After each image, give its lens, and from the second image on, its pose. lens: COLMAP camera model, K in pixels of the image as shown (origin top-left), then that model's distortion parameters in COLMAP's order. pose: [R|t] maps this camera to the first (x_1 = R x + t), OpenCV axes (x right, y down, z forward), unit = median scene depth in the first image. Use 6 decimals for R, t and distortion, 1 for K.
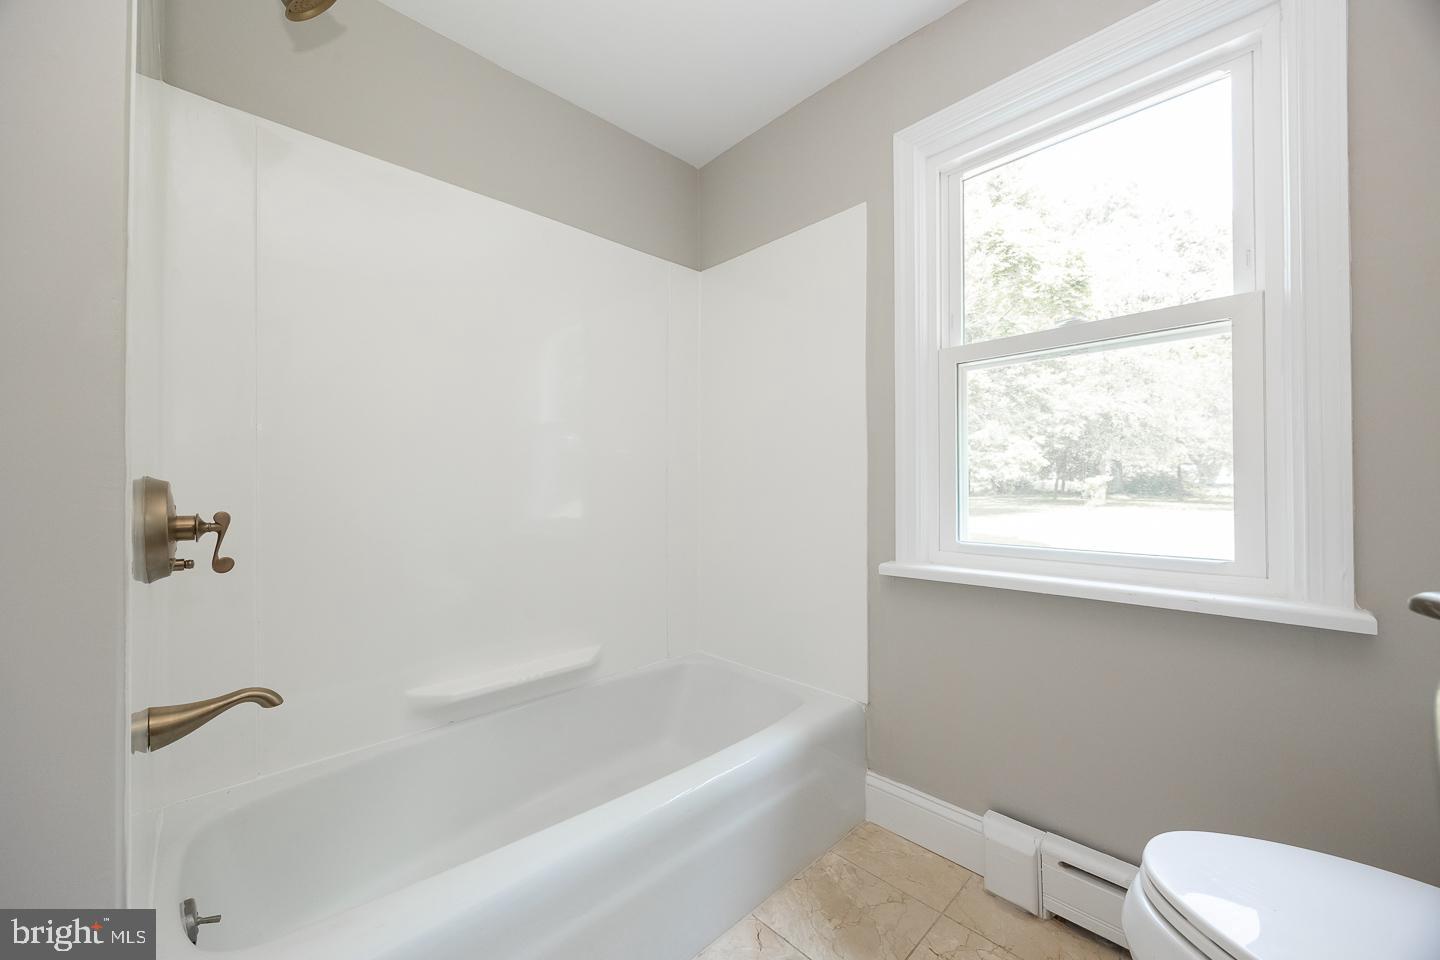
lens RADIAL K [[548.6, 0, 721.3], [0, 548.6, 476.0], [0, 0, 1]] dist [-0.001710, -0.000039]
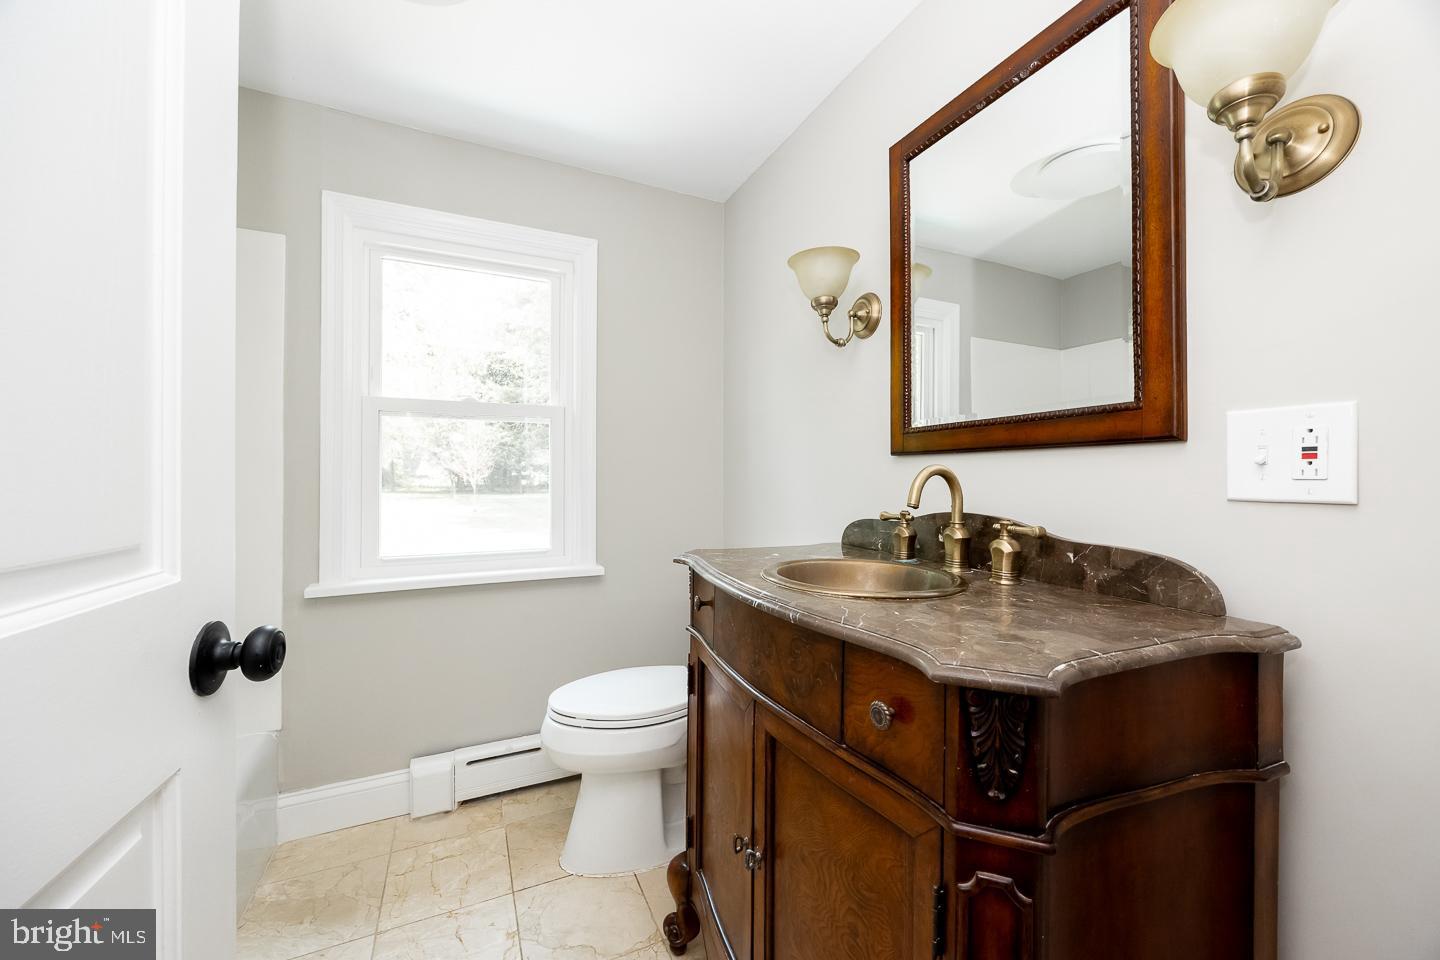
lens RADIAL K [[548.6, 0, 722.2], [0, 548.6, 475.0], [0, 0, 1]] dist [-0.001710, -0.000039]
pose [[0.322781, 0.001964, 0.946472, -0.533718], [-0.015018, 0.999883, 0.003047, -0.091362], [-0.946355, -0.015198, 0.322772, -0.122563]]
